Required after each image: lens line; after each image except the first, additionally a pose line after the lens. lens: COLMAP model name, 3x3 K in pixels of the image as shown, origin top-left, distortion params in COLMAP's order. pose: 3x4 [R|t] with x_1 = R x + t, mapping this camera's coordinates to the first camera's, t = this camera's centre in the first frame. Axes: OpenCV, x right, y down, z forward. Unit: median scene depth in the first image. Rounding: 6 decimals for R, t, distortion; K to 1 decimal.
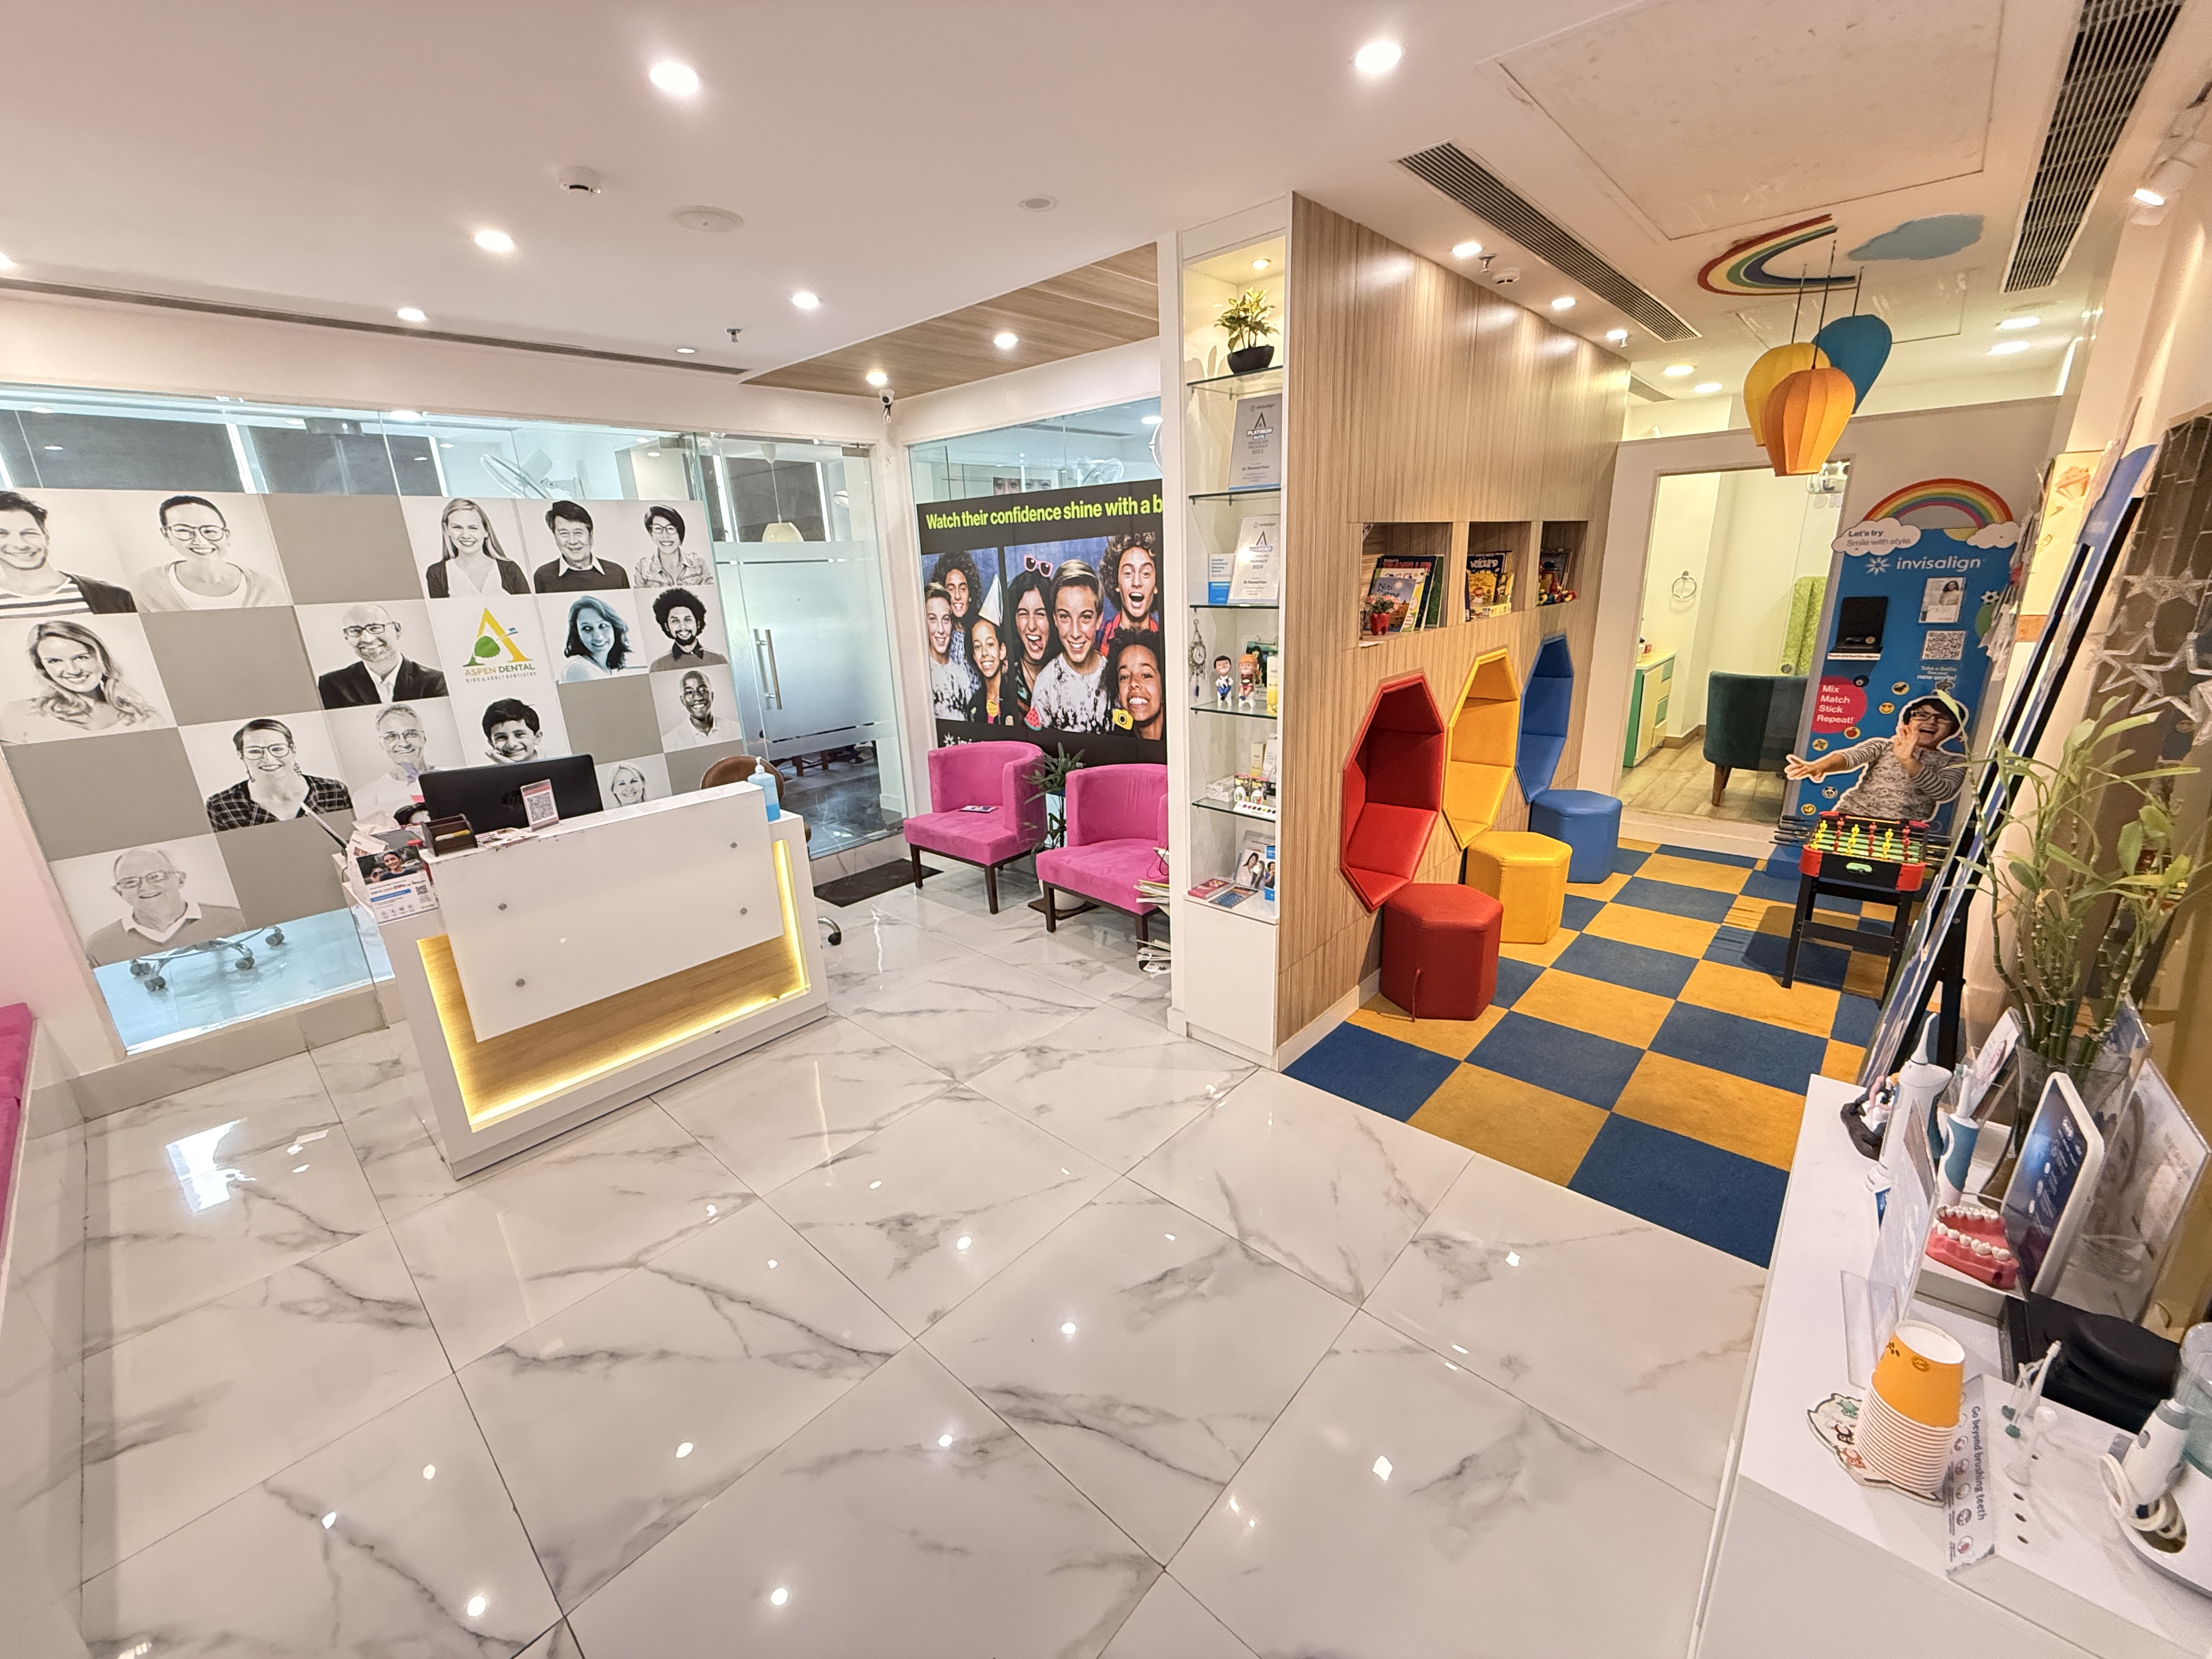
lens RADIAL K [[879.5, 0, 1101.5], [0, 879.5, 824.6], [0, 0, 1]] dist [0.000603, -0.000365]
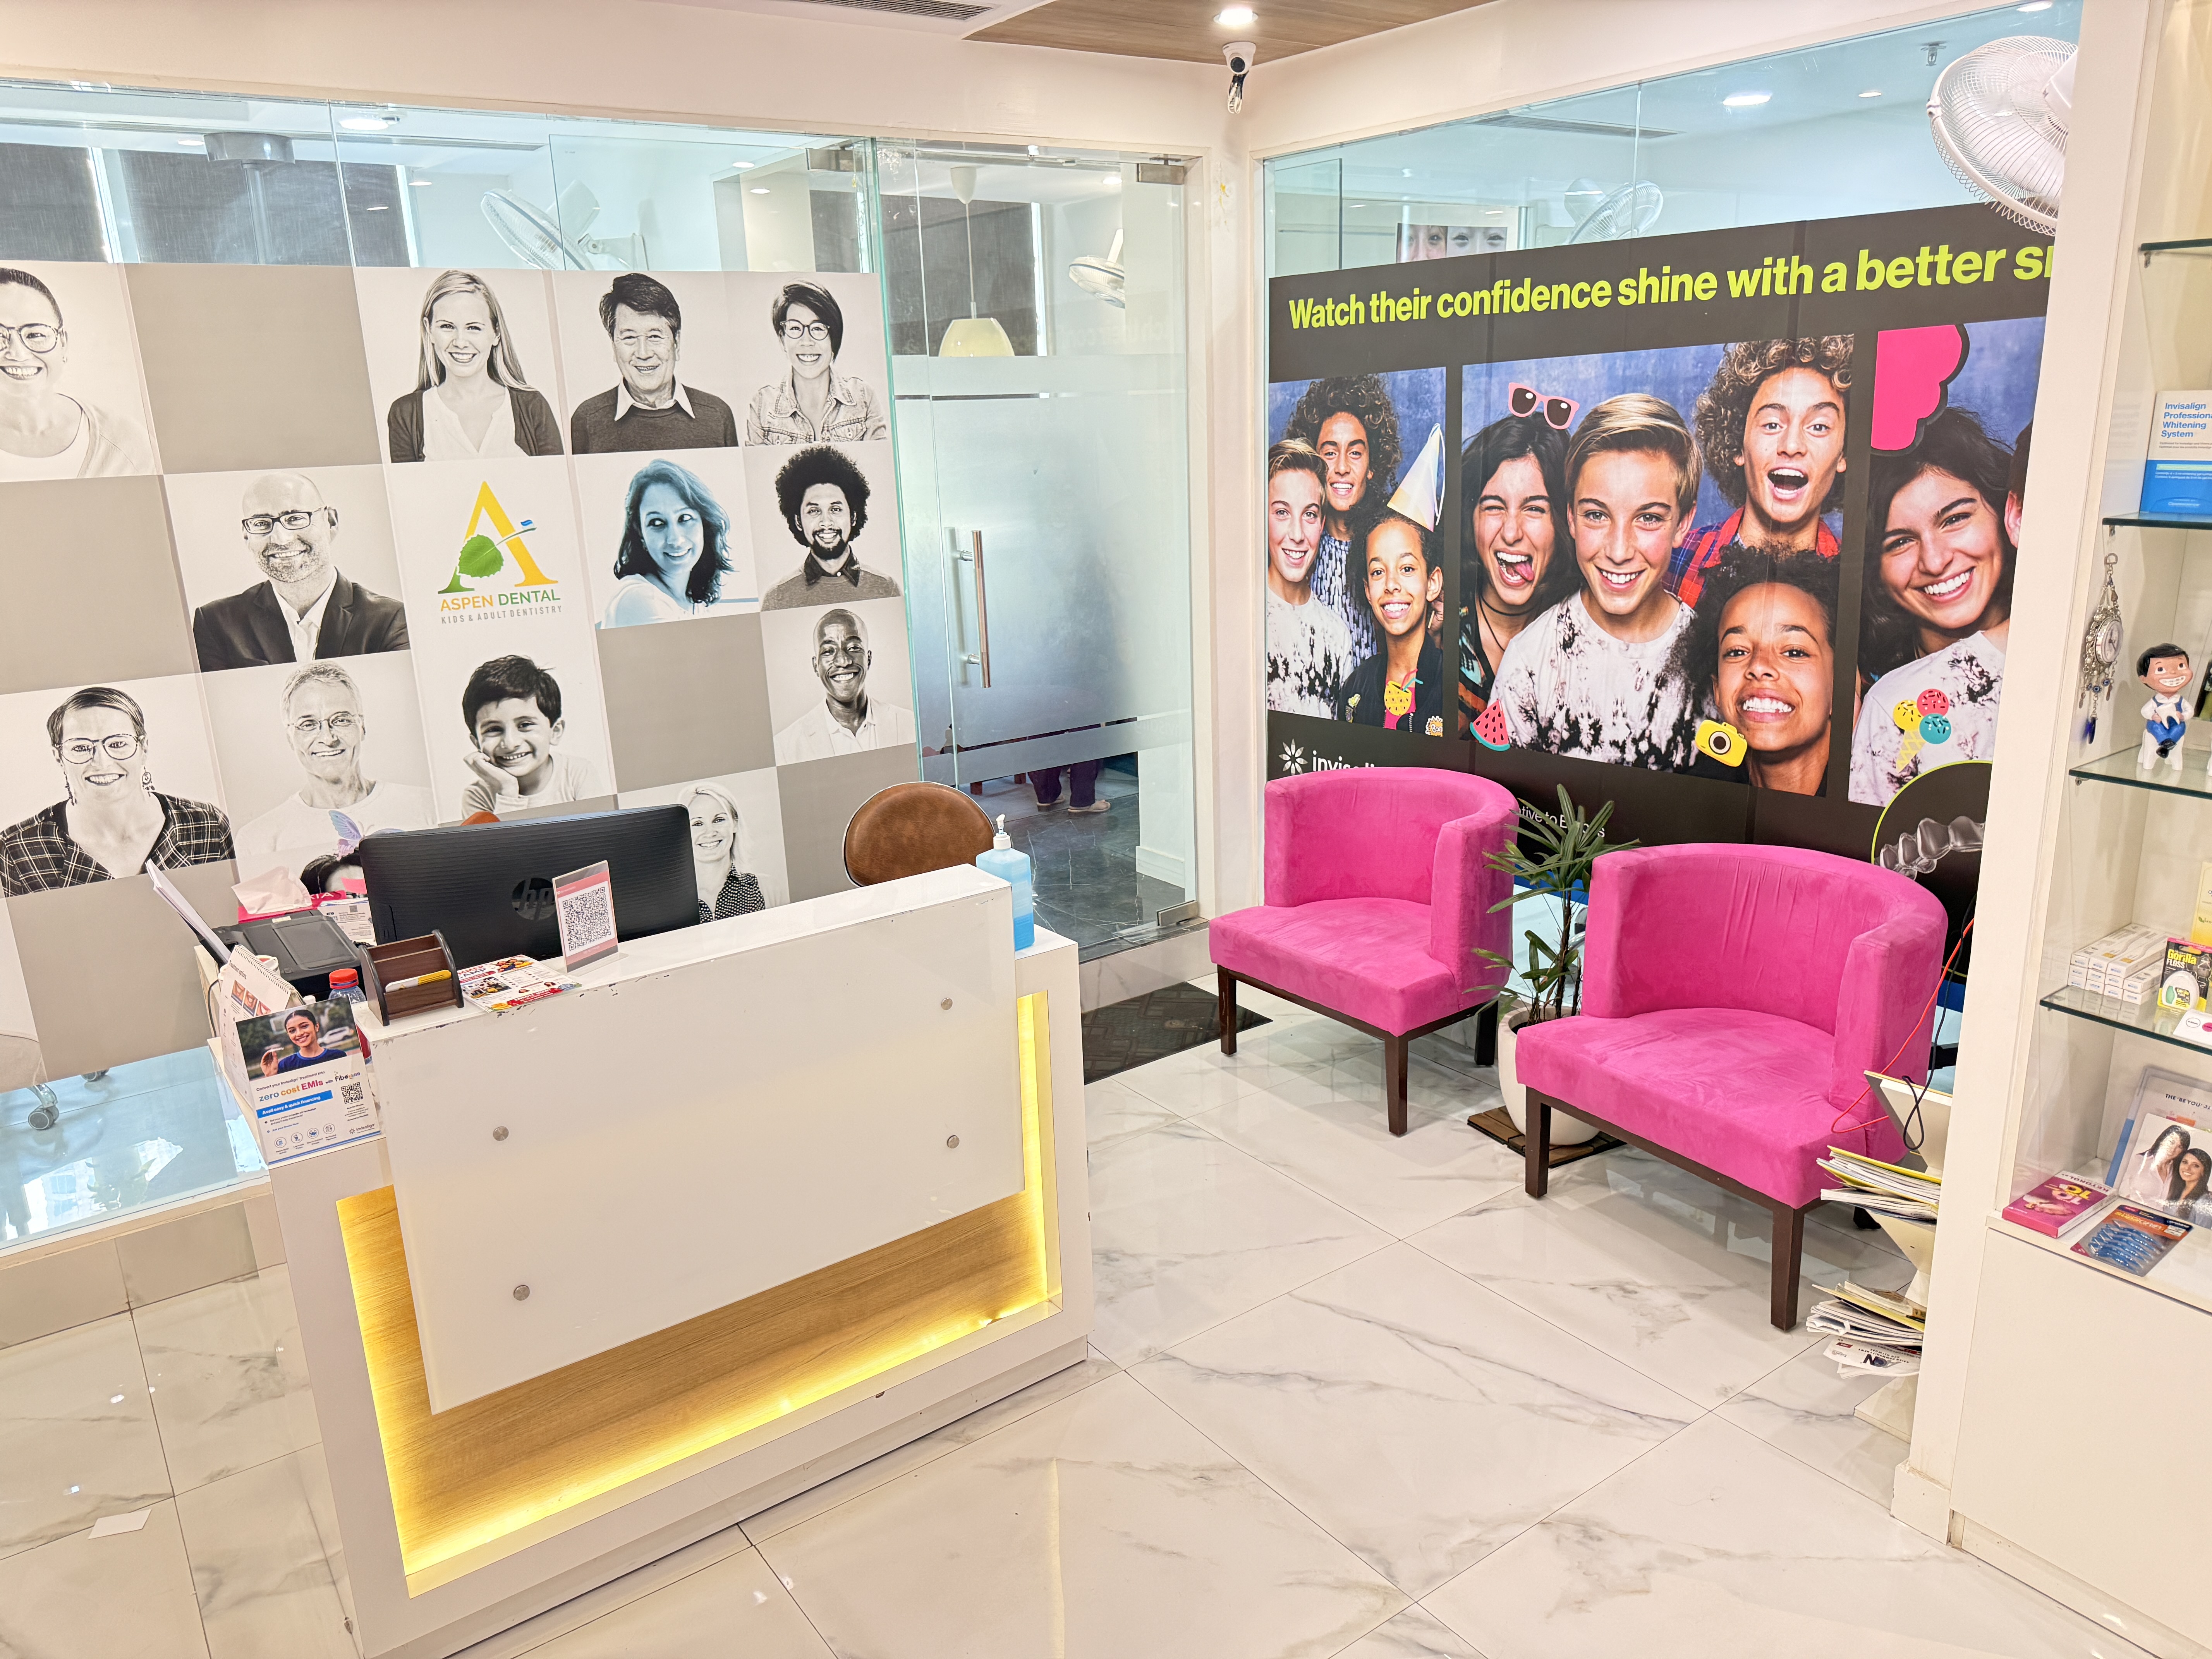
lens RADIAL K [[1567.9, 0, 1106.0], [0, 1567.9, 829.5], [0, 0, 1]] dist [0.024641, -0.033592]
pose [[0.979037, 0.060138, -0.194602, -0.132784], [-0.063123, 0.997964, -0.009170, -0.050248], [0.193654, 0.021262, 0.980839, 0.148382]]
